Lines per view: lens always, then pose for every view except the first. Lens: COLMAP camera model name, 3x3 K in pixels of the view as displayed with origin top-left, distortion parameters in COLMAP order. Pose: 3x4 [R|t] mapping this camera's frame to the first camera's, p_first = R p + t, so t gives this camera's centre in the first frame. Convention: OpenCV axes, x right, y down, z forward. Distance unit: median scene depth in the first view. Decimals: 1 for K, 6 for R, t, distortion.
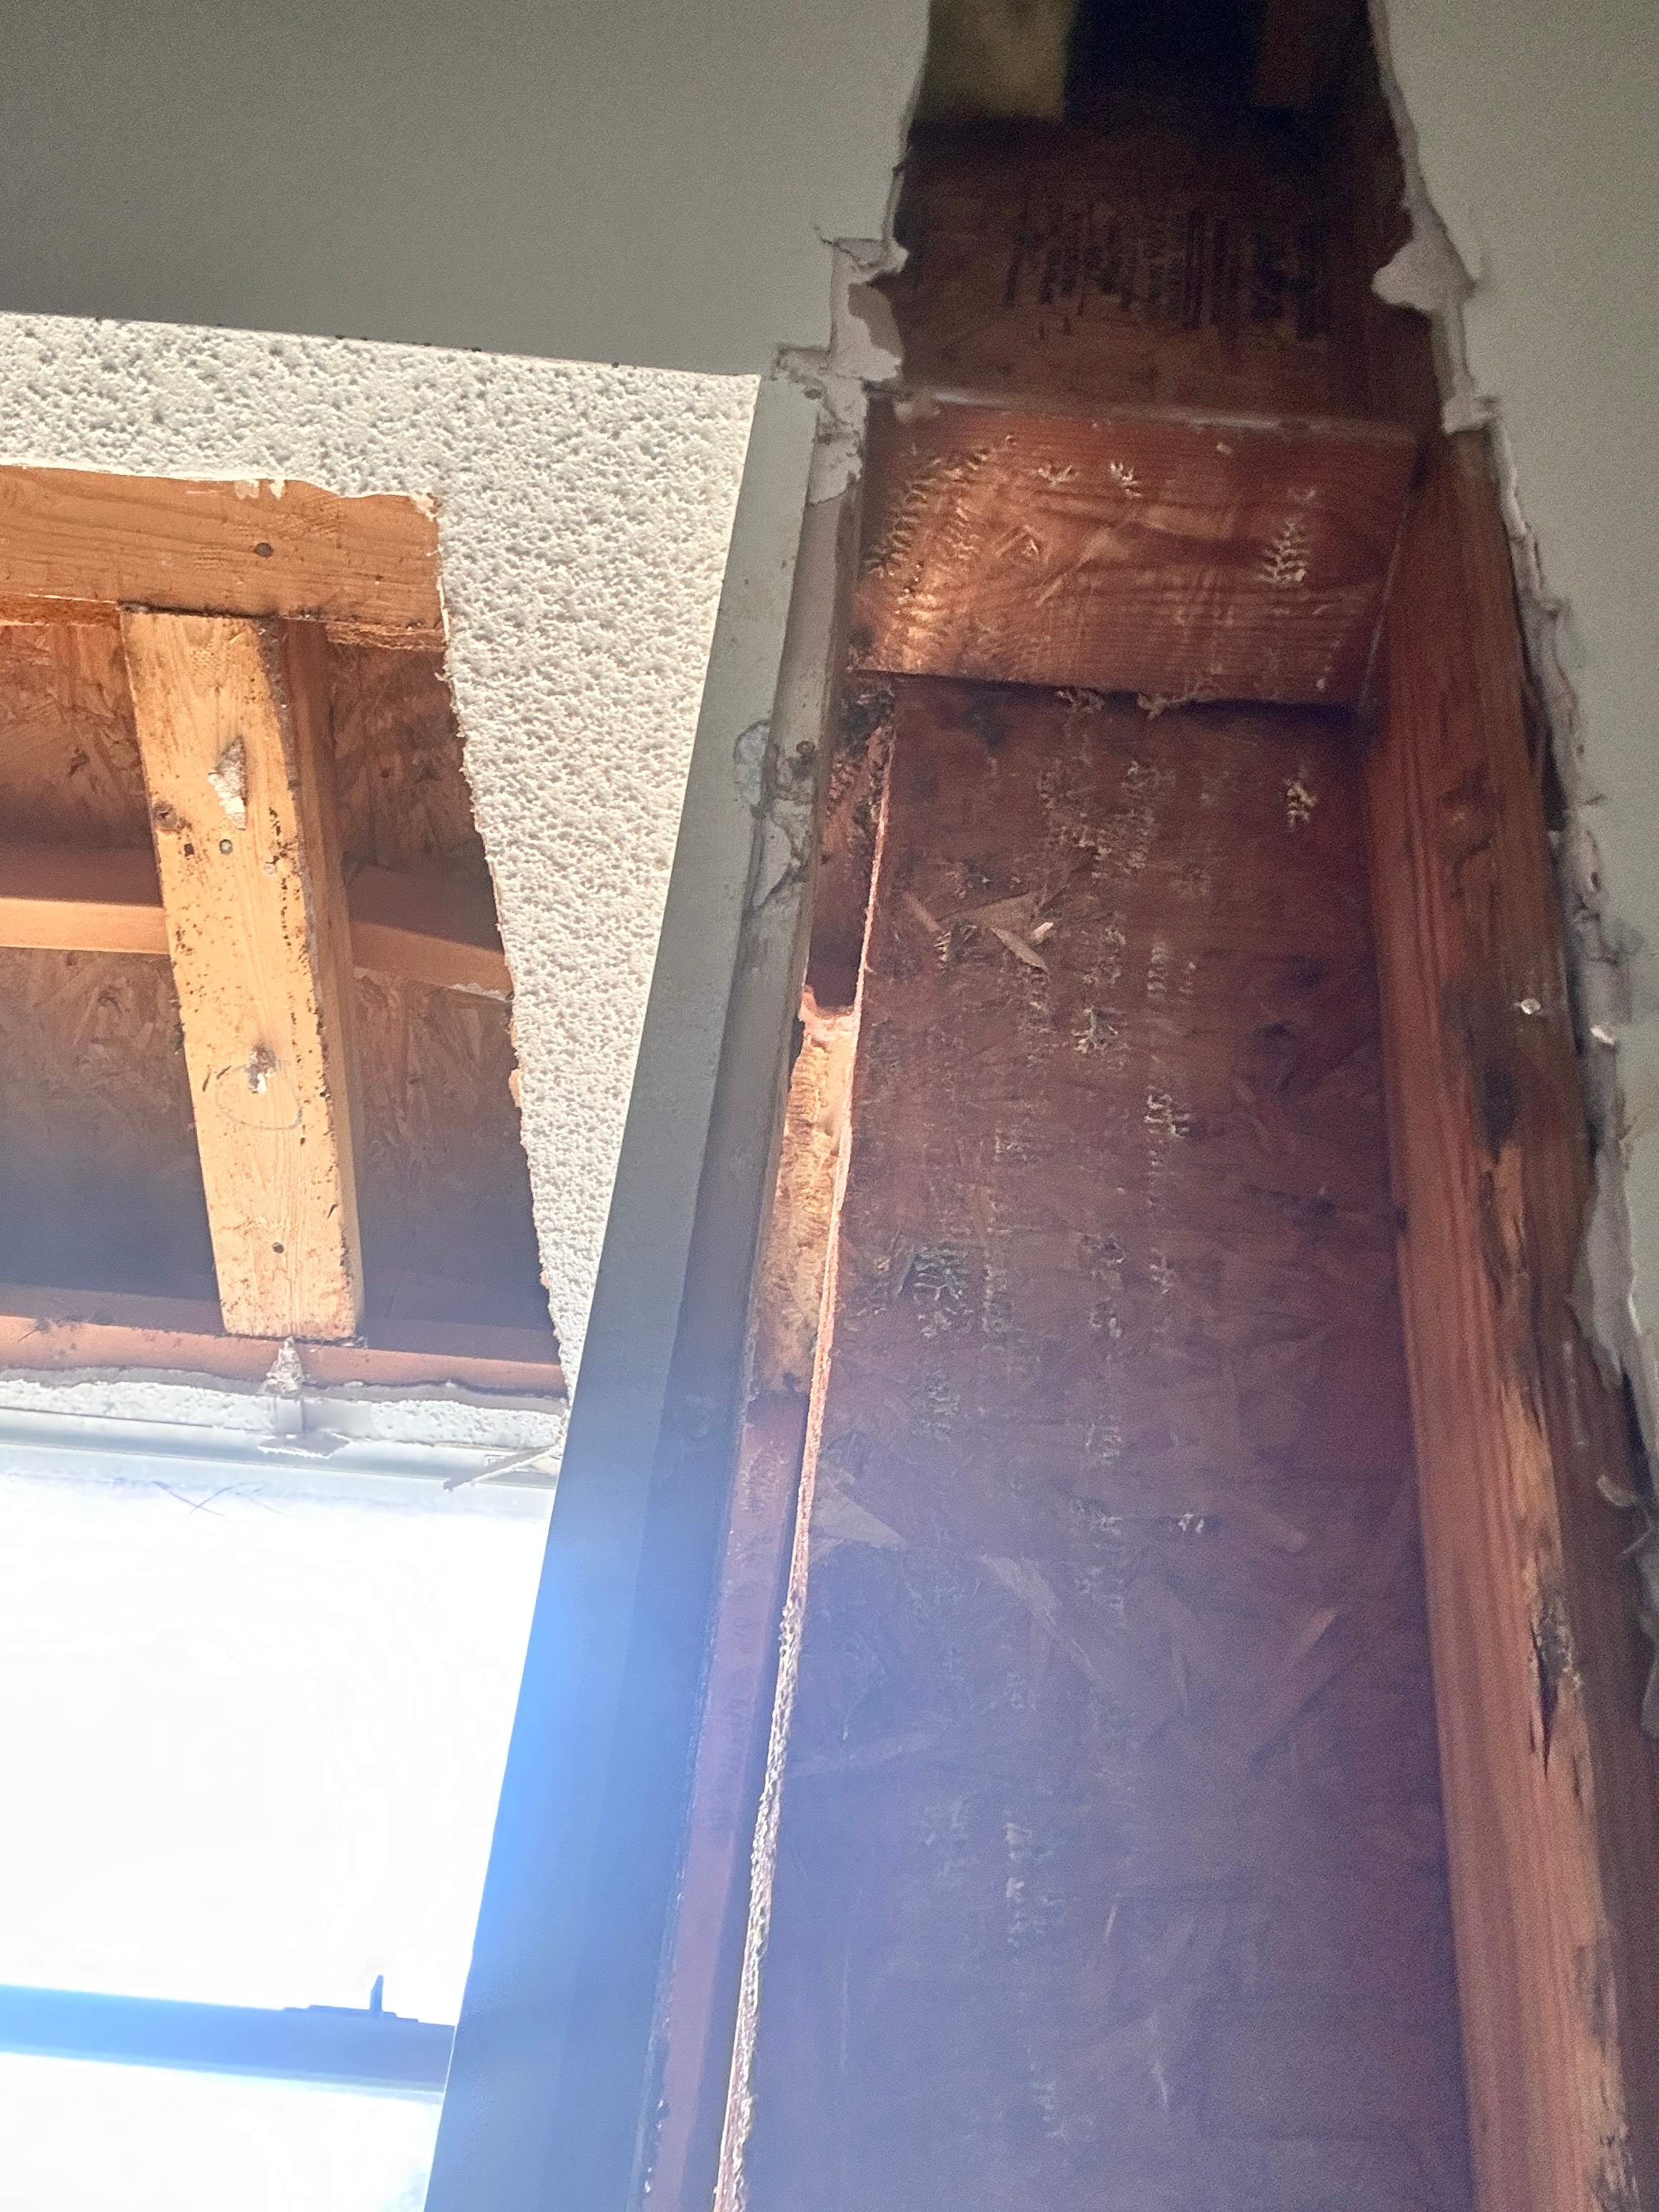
lens RADIAL K [[1958.5, 0, 829.5], [0, 1958.5, 1106.0], [0, 0, 1]] dist [0.125714, -0.204977]
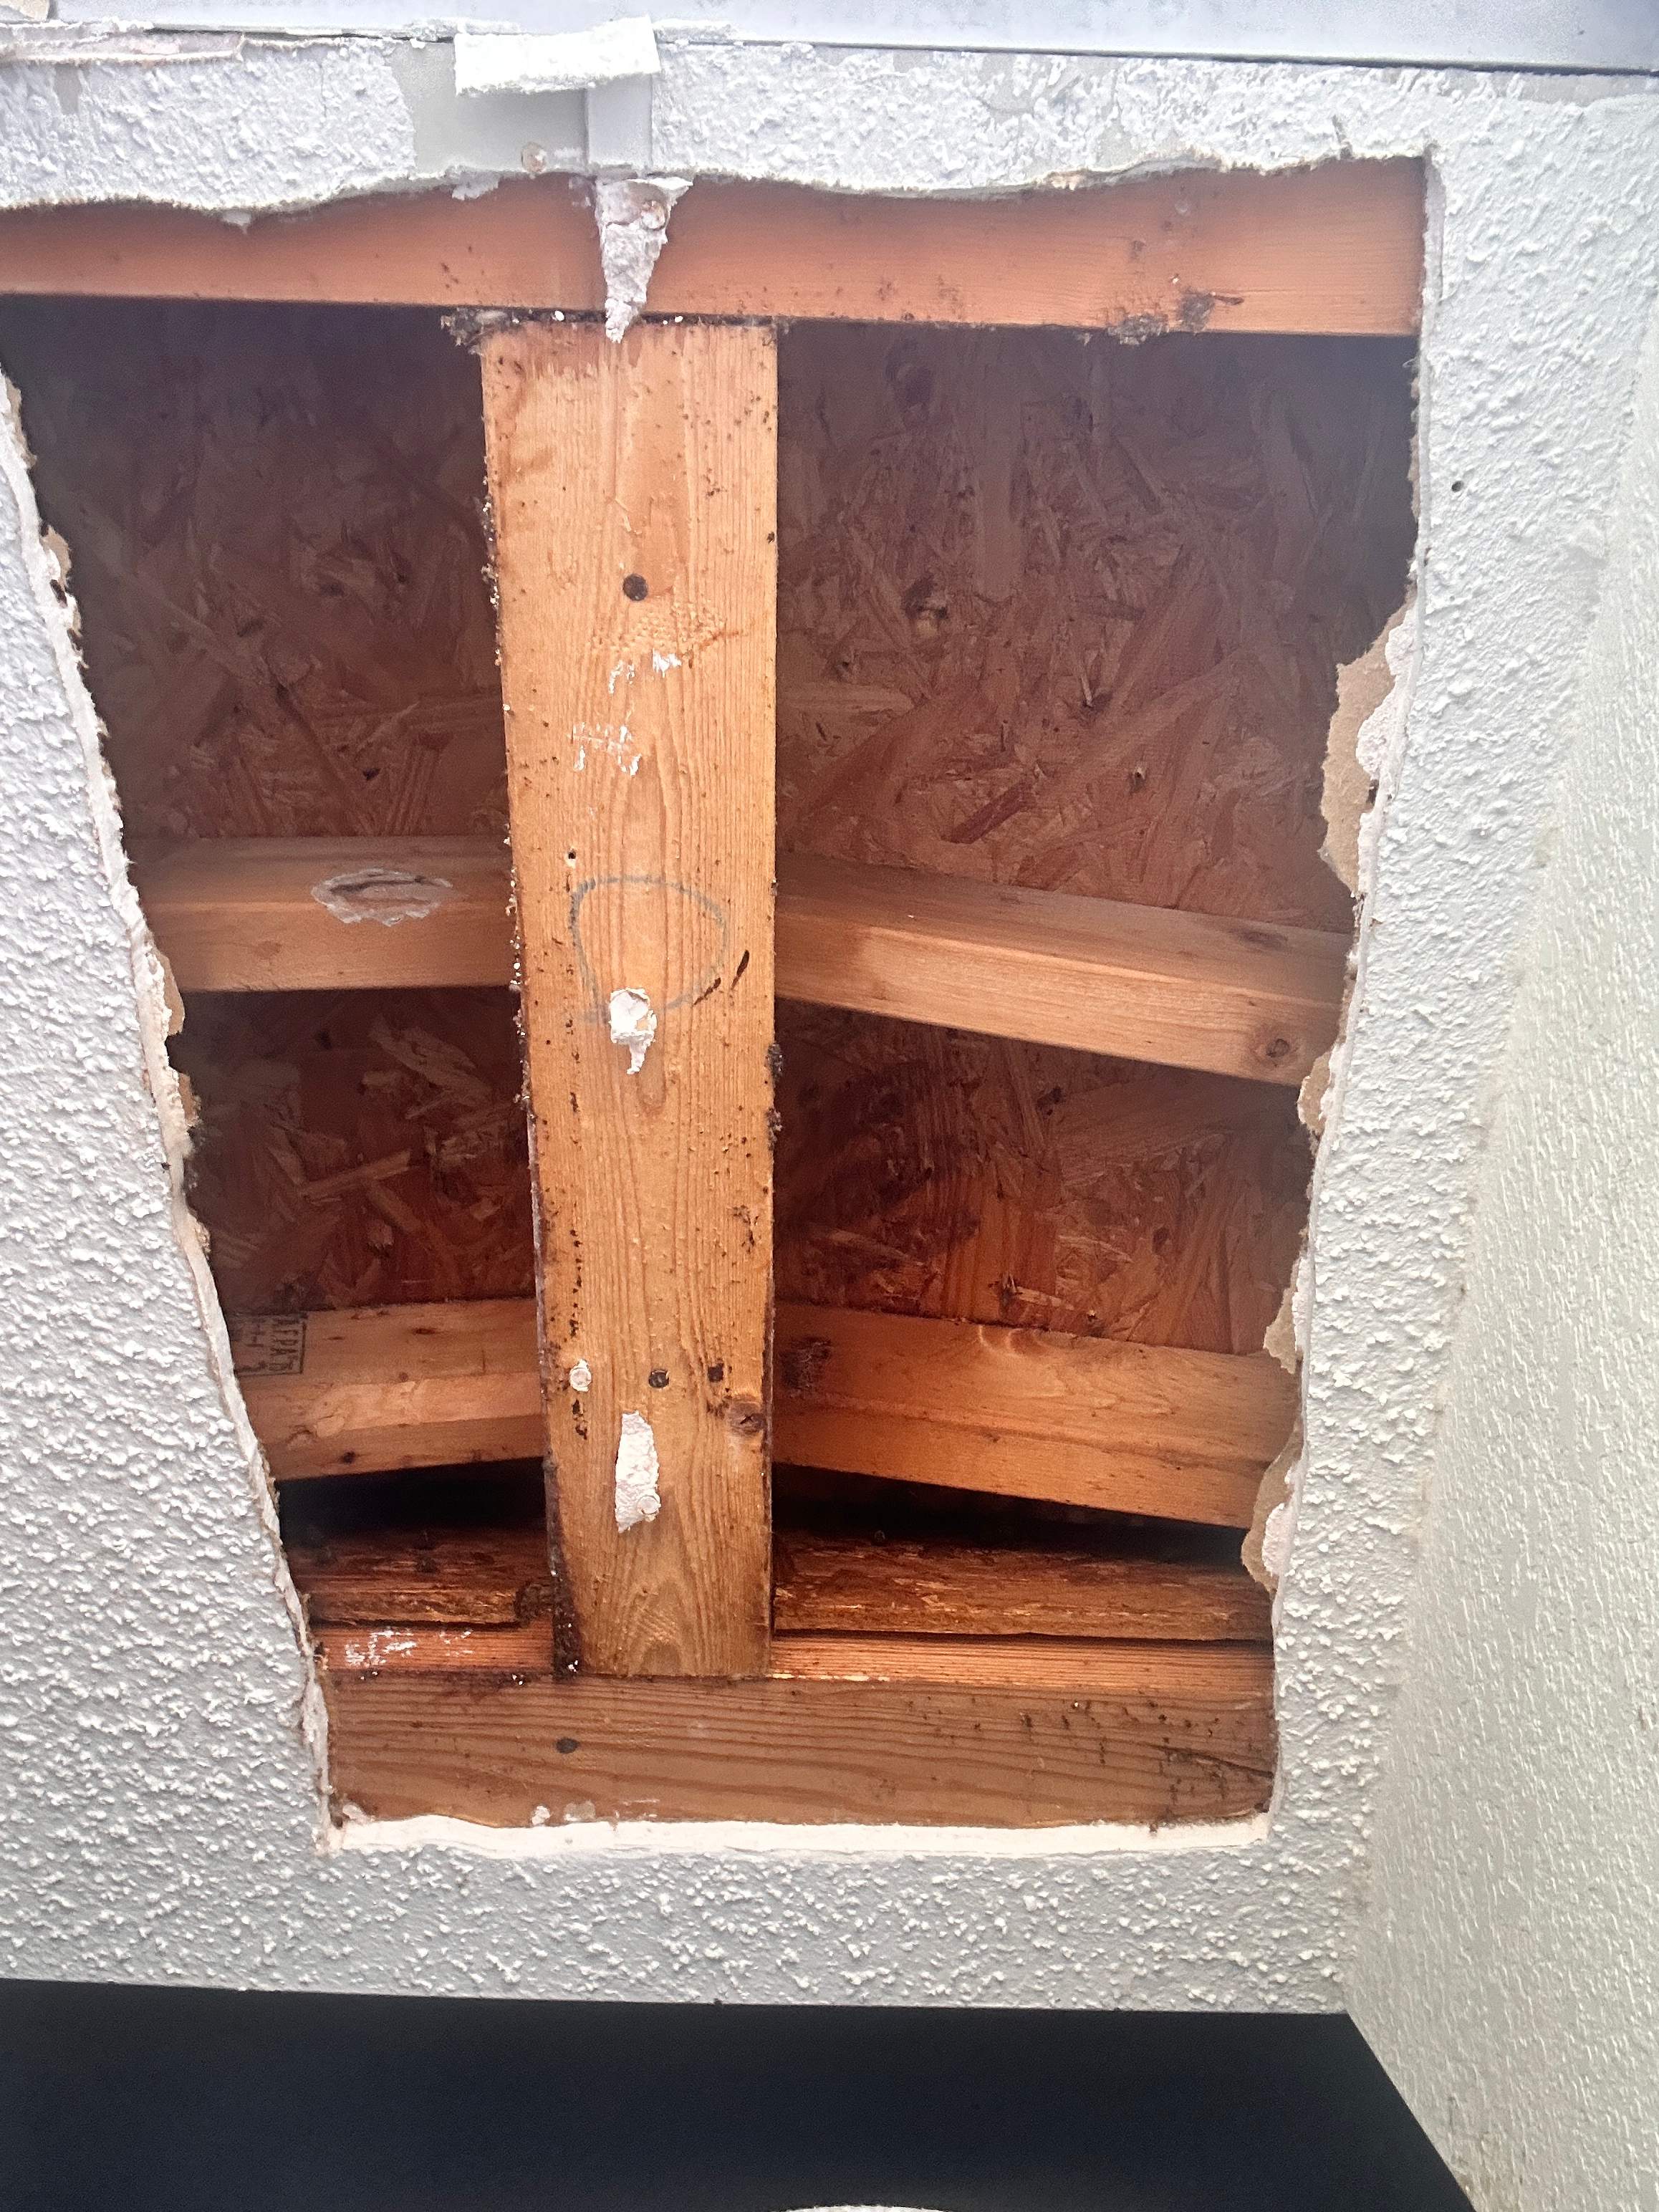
lens RADIAL K [[1958.5, 0, 829.5], [0, 1958.5, 1106.0], [0, 0, 1]] dist [0.125714, -0.204977]
pose [[-0.996801, 0.004935, 0.079775, -0.453063], [-0.068728, -0.562451, -0.823969, 0.488631], [0.040804, -0.826816, 0.560991, 0.787775]]
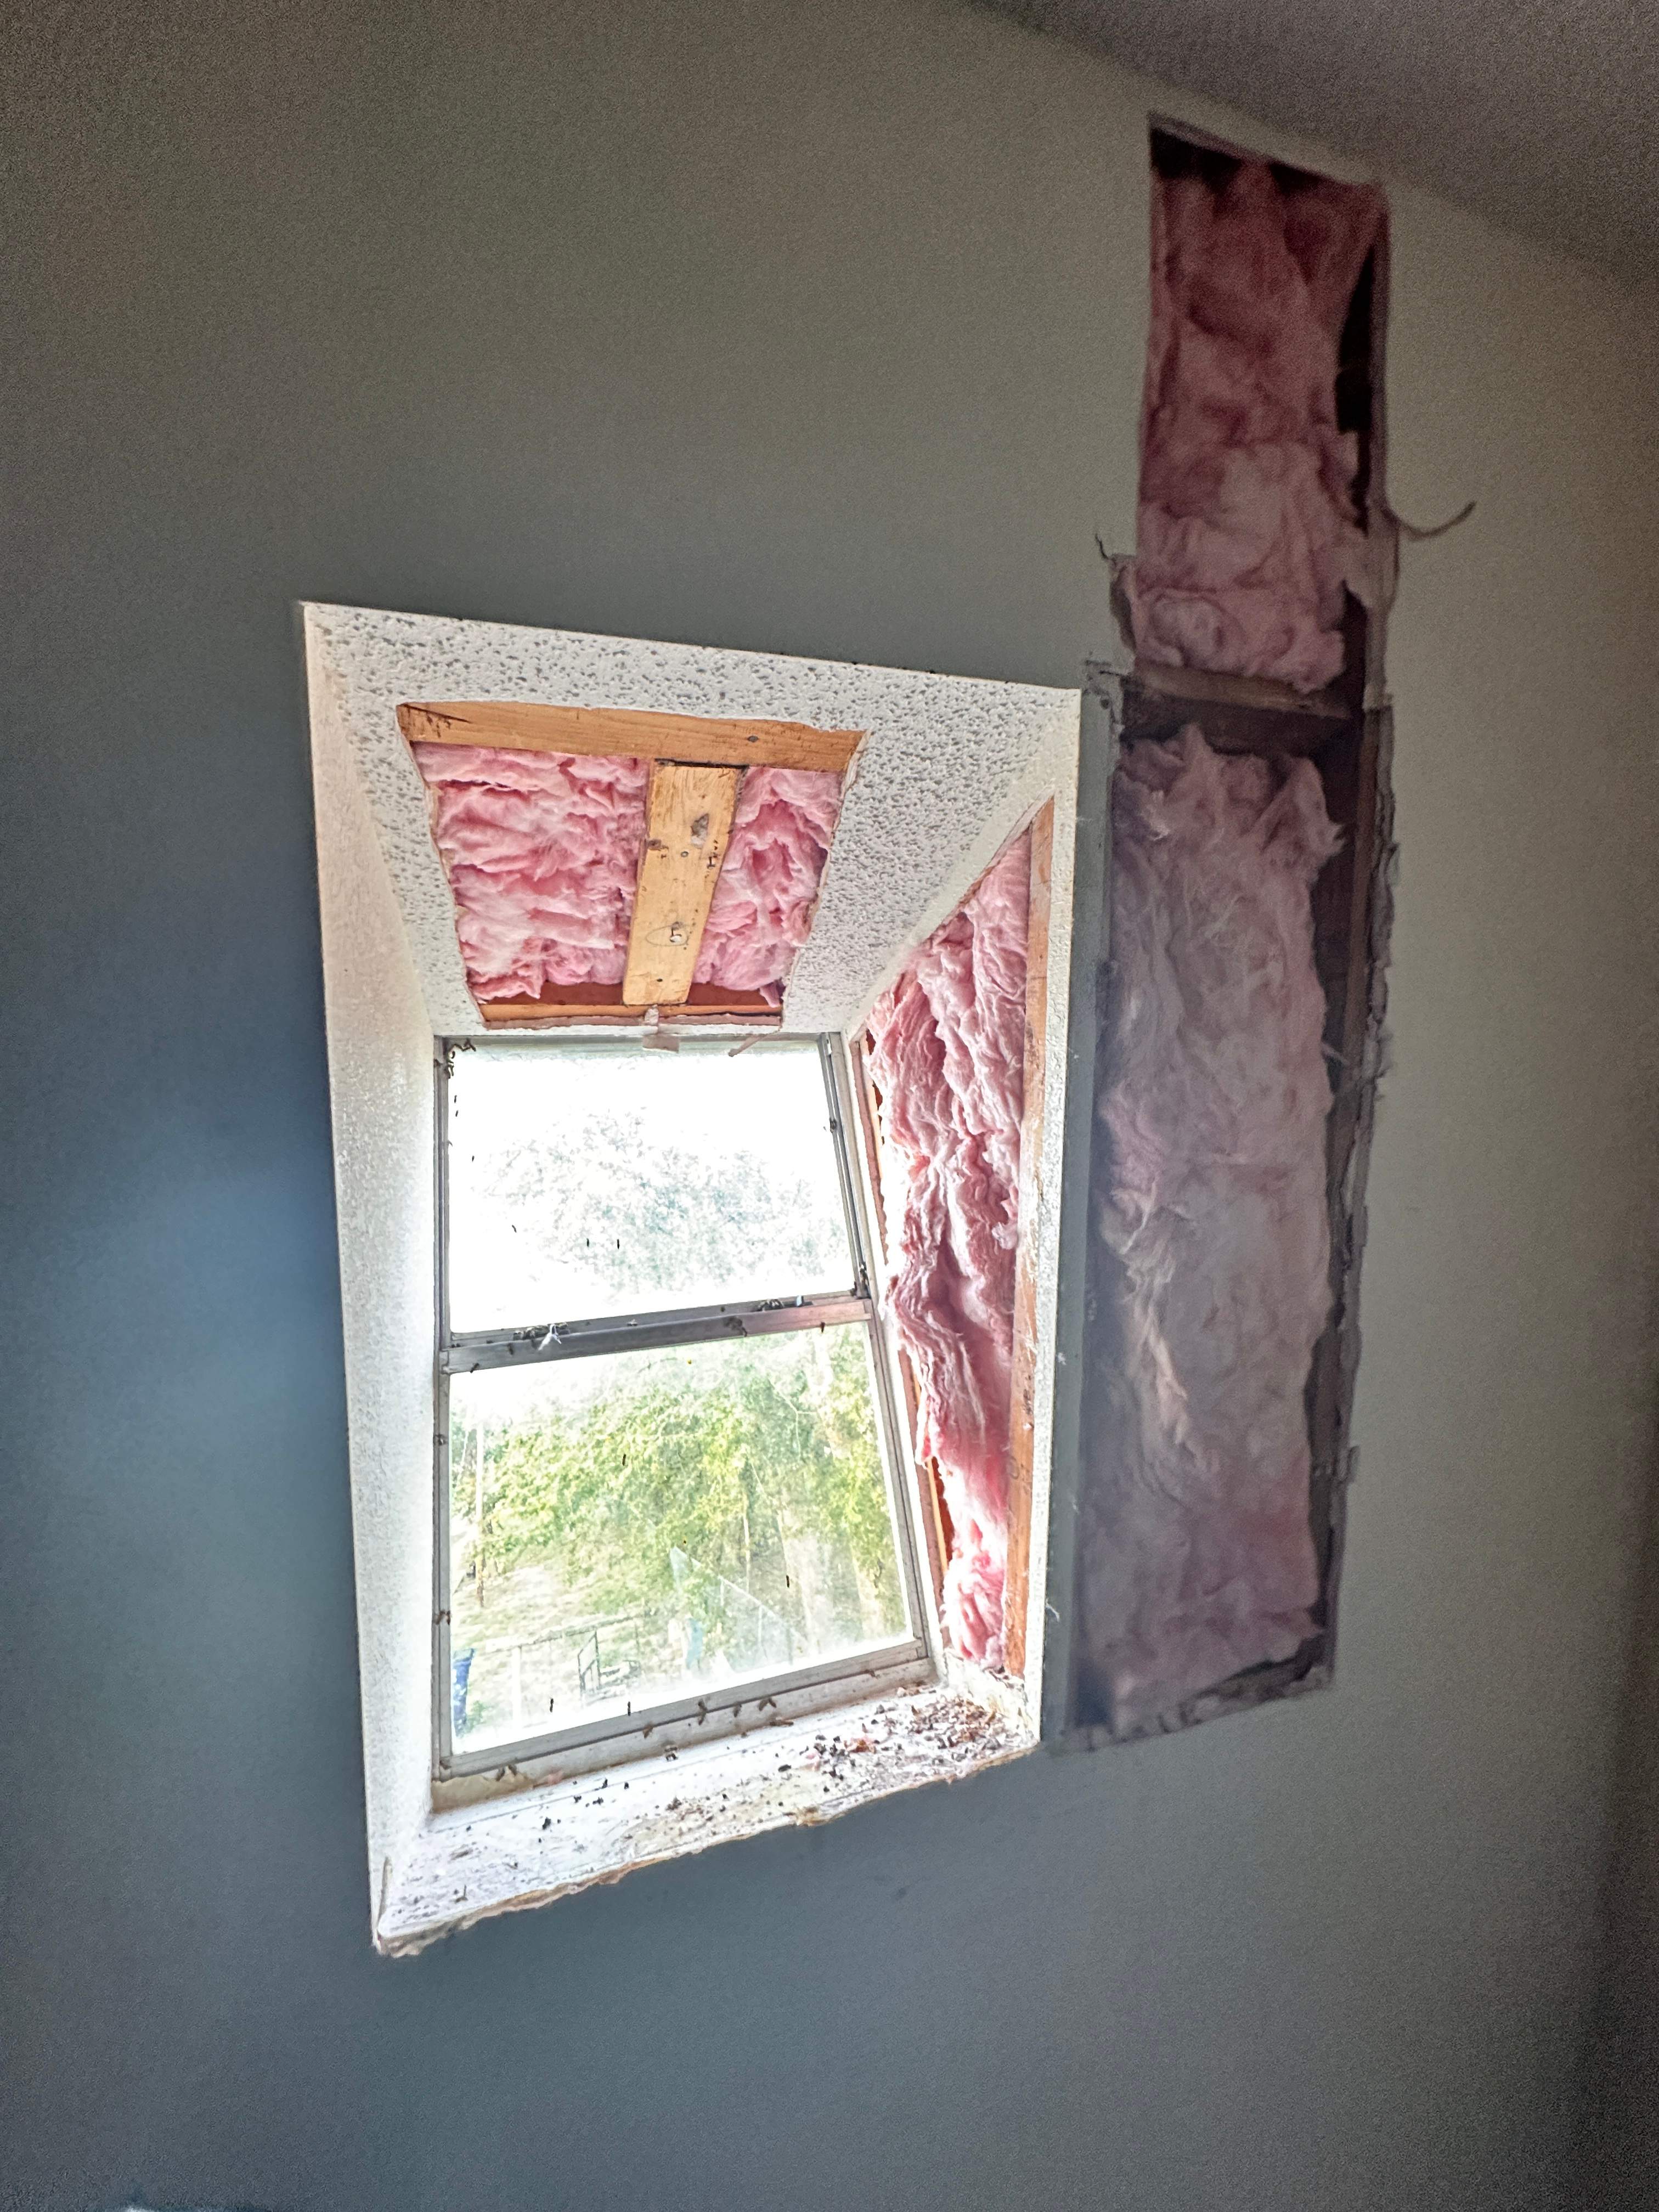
lens RADIAL K [[883.5, 0, 829.5], [0, 883.5, 1106.0], [0, 0, 1]] dist [0.000653, -0.000747]
pose [[0.954400, -0.123938, 0.271588, -0.468279], [-0.077761, 0.775134, 0.626993, -0.517787], [-0.288226, -0.619521, 0.730151, 0.249737]]
